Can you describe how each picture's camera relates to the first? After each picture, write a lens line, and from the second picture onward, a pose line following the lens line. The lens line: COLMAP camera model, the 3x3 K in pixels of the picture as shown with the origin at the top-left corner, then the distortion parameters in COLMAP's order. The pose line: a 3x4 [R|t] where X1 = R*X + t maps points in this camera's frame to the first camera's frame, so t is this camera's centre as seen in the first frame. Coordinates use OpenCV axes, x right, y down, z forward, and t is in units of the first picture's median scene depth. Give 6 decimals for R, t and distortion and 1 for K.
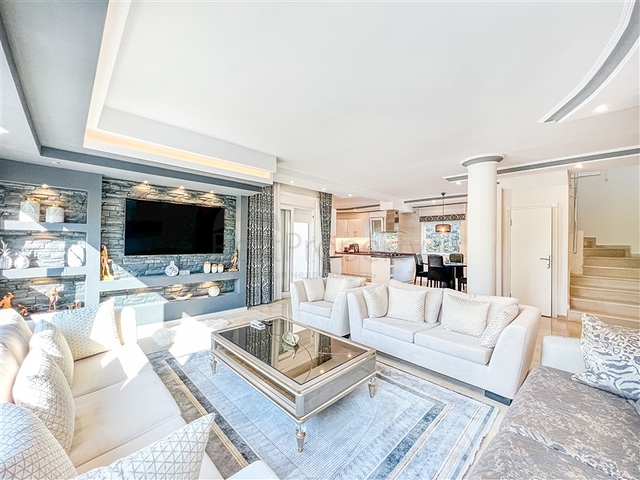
lens RADIAL K [[254.2, 0, 319.9], [0, 254.2, 241.0], [0, 0, 1]] dist [-0.000821, -0.000105]
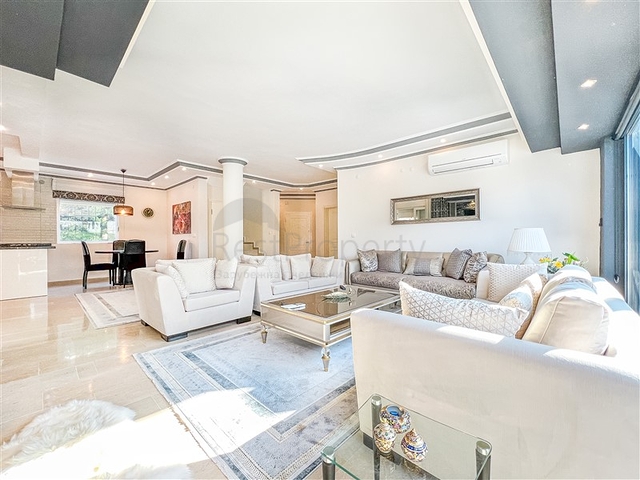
lens RADIAL K [[261.1, 0, 320.1], [0, 261.1, 238.6], [0, 0, 1]] dist [0.000580, 0.000052]
pose [[-0.036508, -0.015586, 0.999212, -0.432008], [-0.001436, 0.999878, 0.015544, 0.030827], [-0.999332, -0.000867, -0.036526, 0.361150]]
